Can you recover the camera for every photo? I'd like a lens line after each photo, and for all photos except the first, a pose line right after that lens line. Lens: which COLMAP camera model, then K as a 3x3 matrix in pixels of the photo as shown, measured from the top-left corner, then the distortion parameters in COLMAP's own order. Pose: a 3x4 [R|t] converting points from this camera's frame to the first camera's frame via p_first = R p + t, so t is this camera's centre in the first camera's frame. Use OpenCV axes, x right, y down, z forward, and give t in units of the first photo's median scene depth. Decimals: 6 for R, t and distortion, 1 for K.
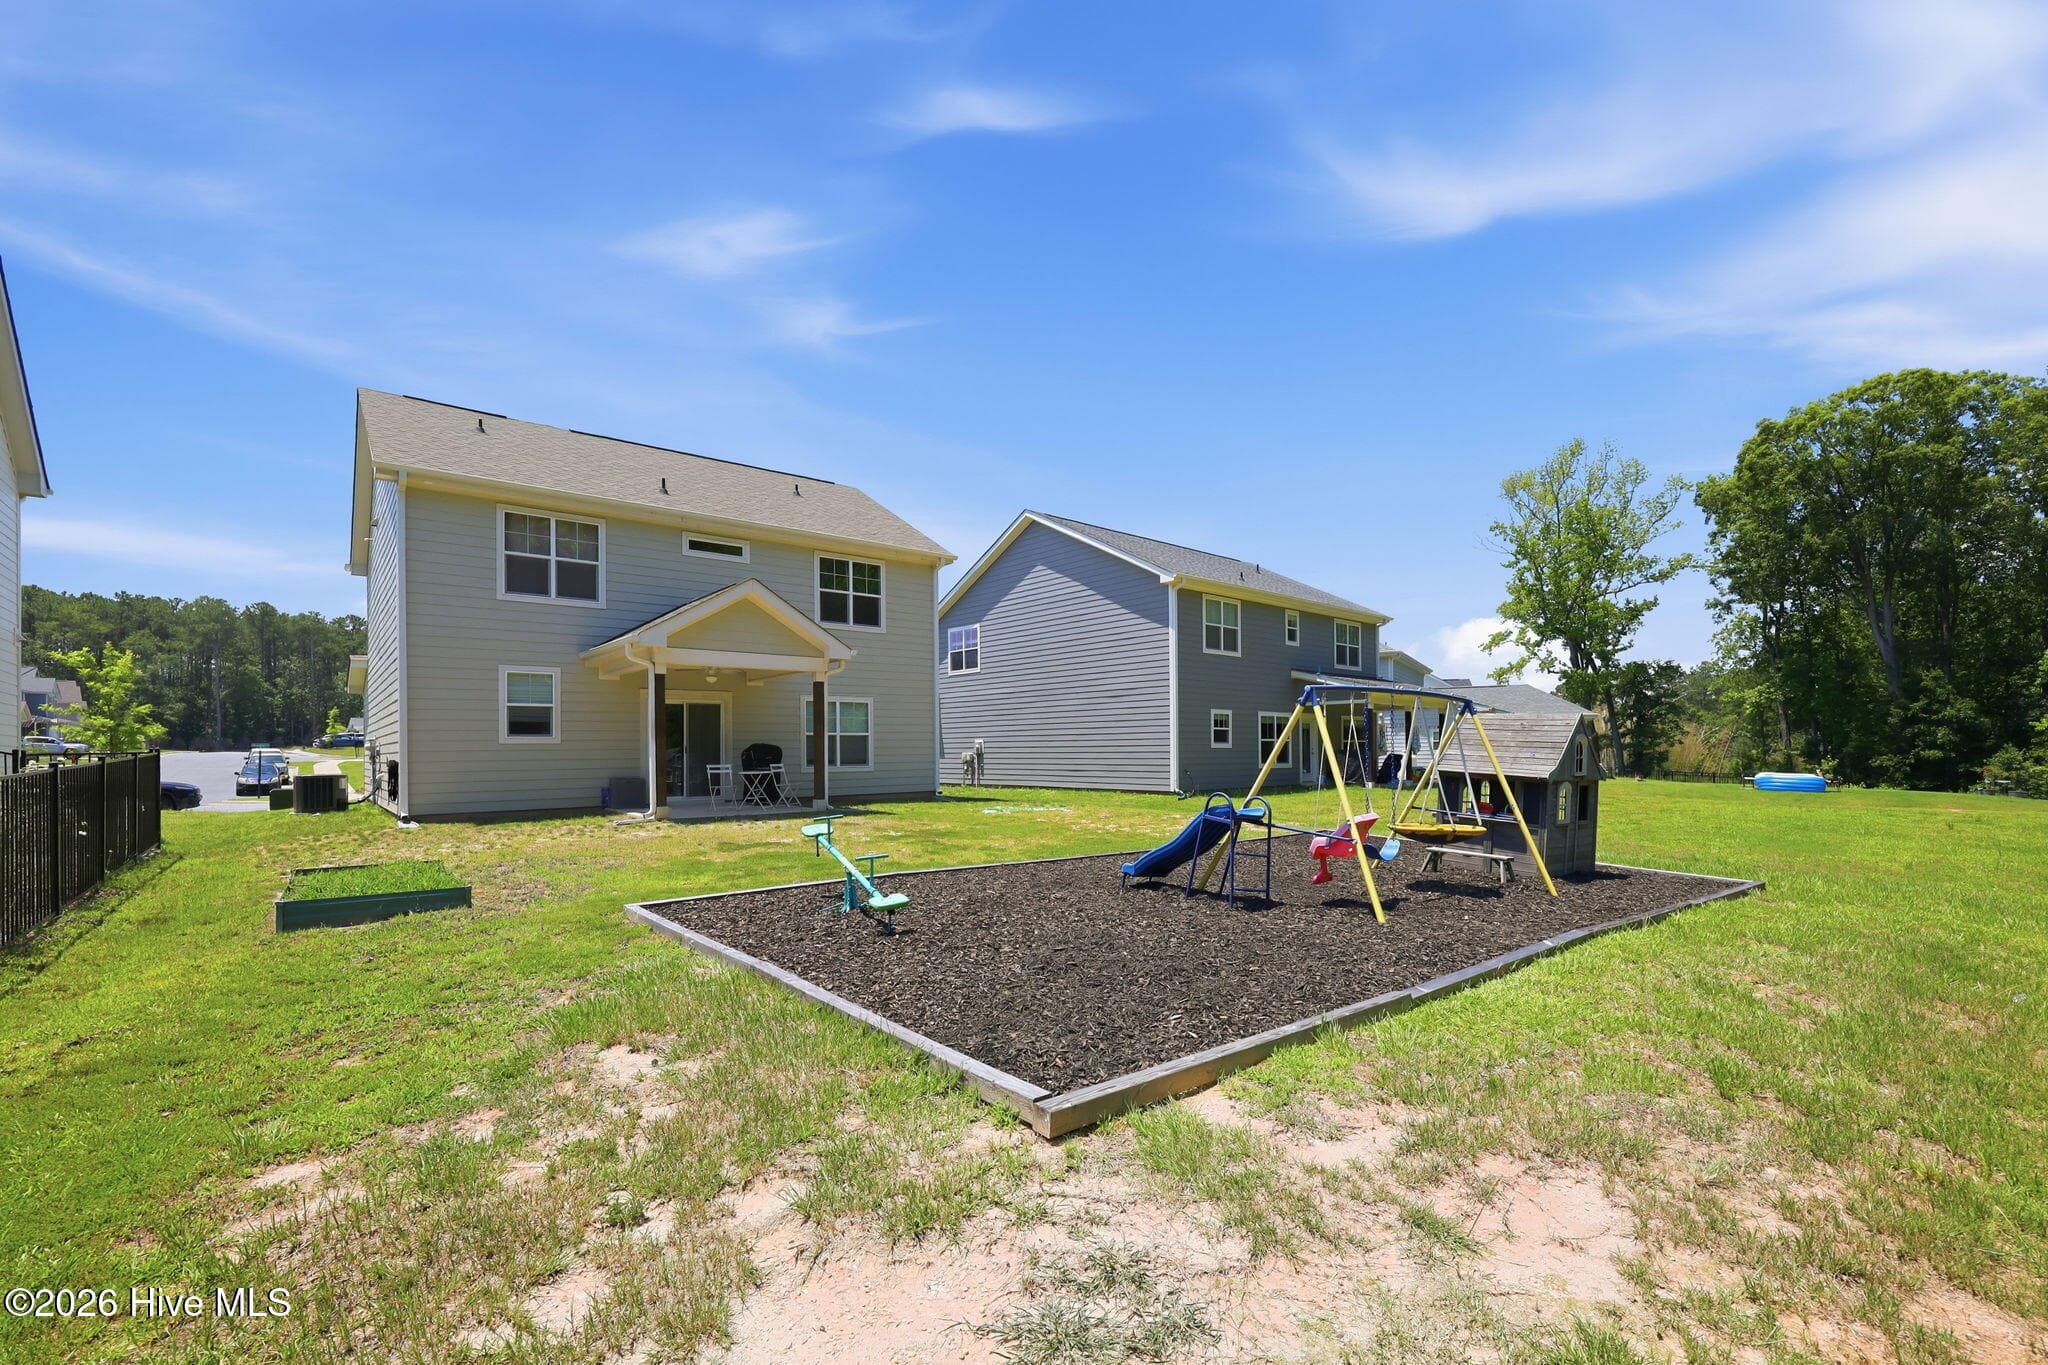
lens RADIAL K [[878.0, 0, 1031.3], [0, 878.0, 752.6], [0, 0, 1]] dist [-0.006736, -0.000424]
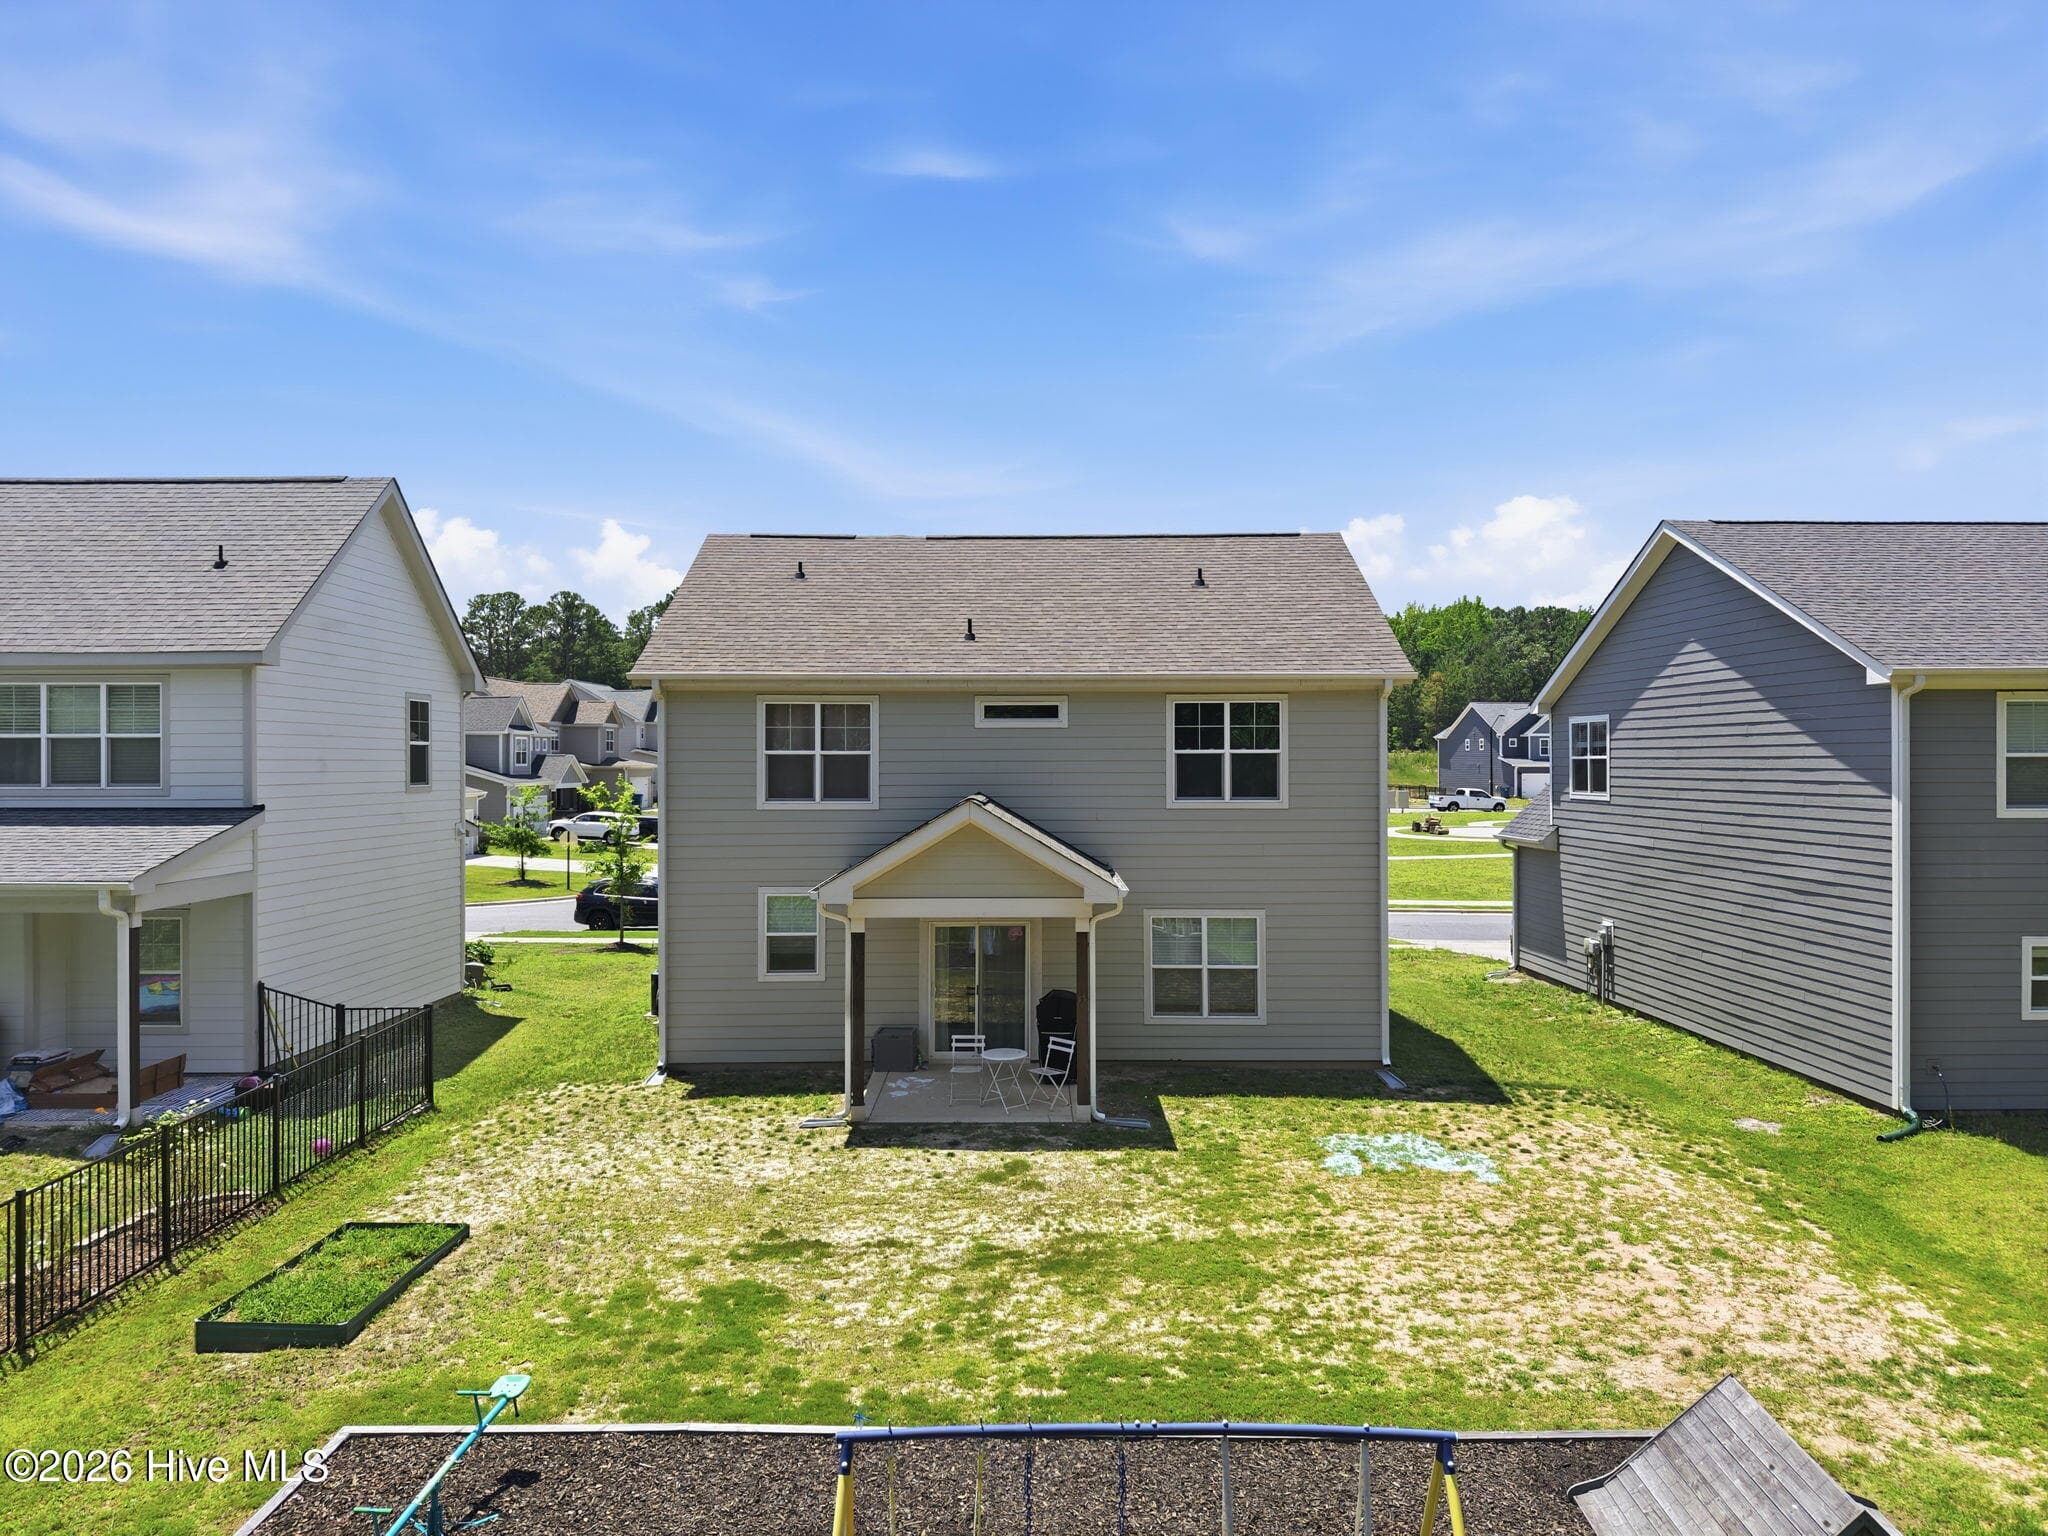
lens RADIAL K [[1372.6, 0, 1028.0], [0, 1372.6, 760.3], [0, 0, 1]] dist [0.018532, -0.017675]
pose [[0.764389, 0.006465, -0.644723, 0.337741], [-0.004928, 0.999979, 0.004185, -0.178039], [0.644737, -0.000022, 0.764405, 0.125457]]
